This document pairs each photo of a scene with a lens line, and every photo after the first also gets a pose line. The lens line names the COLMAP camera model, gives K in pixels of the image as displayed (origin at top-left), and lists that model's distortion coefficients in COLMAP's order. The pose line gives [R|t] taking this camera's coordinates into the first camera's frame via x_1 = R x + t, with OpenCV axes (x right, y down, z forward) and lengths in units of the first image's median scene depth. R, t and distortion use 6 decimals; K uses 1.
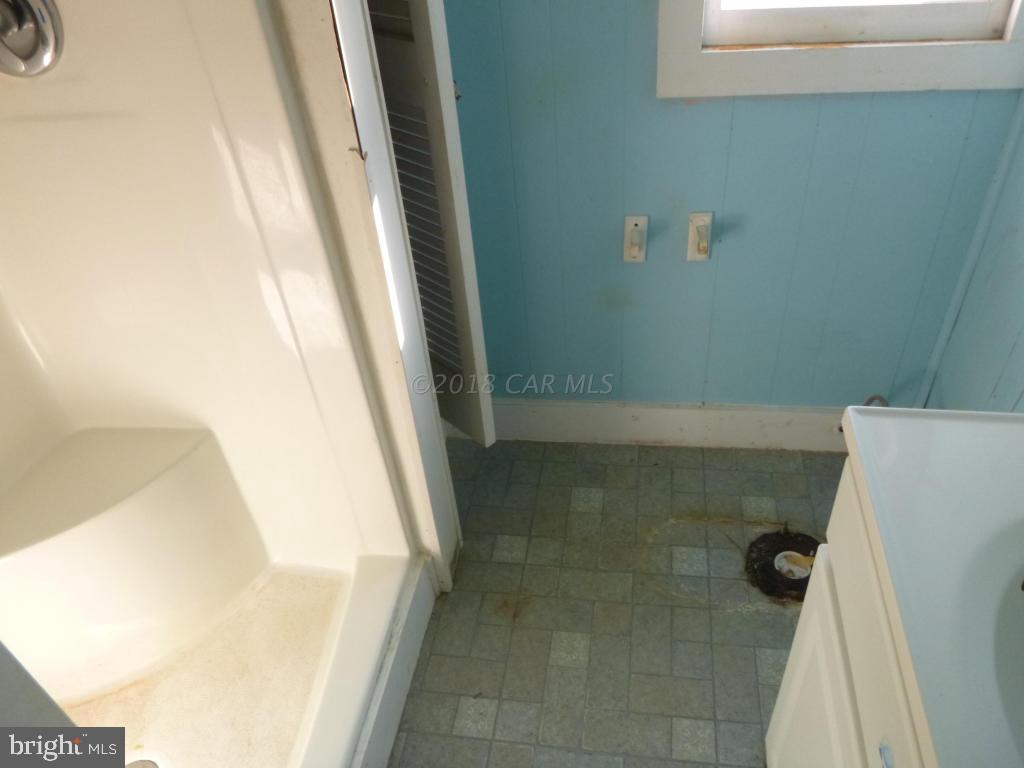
lens RADIAL K [[755.3, 0, 513.5], [0, 755.3, 386.9], [0, 0, 1]] dist [-0.028273, -0.000835]
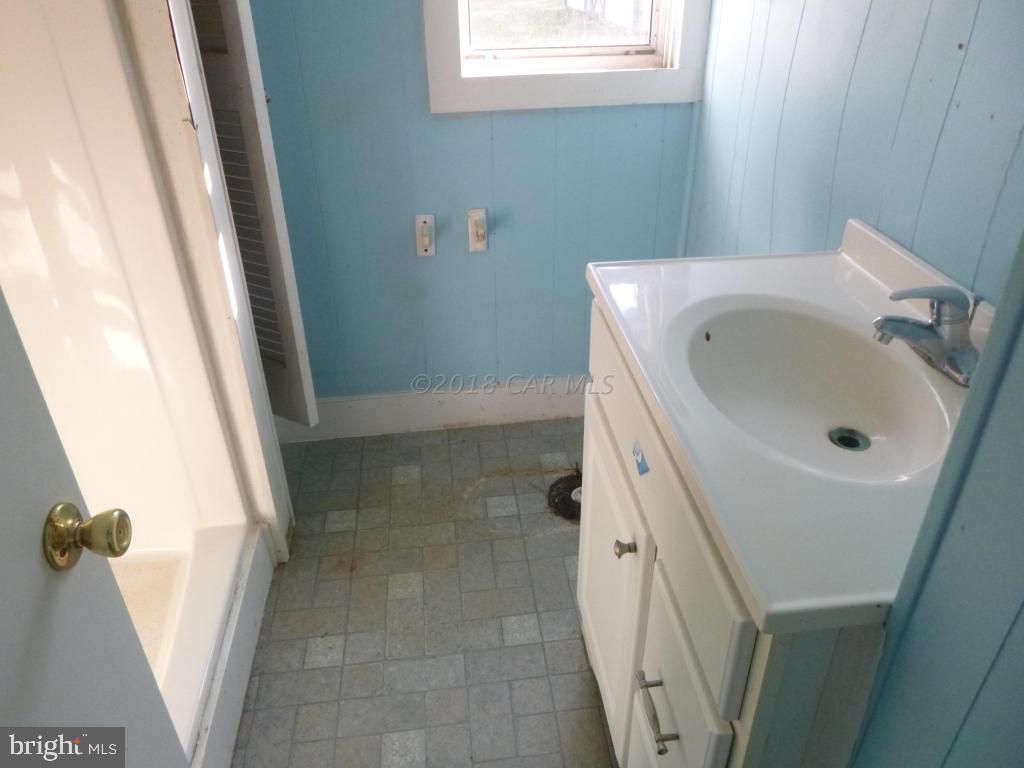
lens RADIAL K [[755.3, 0, 513.7], [0, 755.3, 381.2], [0, 0, 1]] dist [-0.028273, -0.000835]
pose [[0.960831, -0.080466, 0.265195, -0.040761], [0.119454, 0.983712, -0.134315, 0.215472], [-0.250068, 0.160733, 0.954794, -0.142272]]
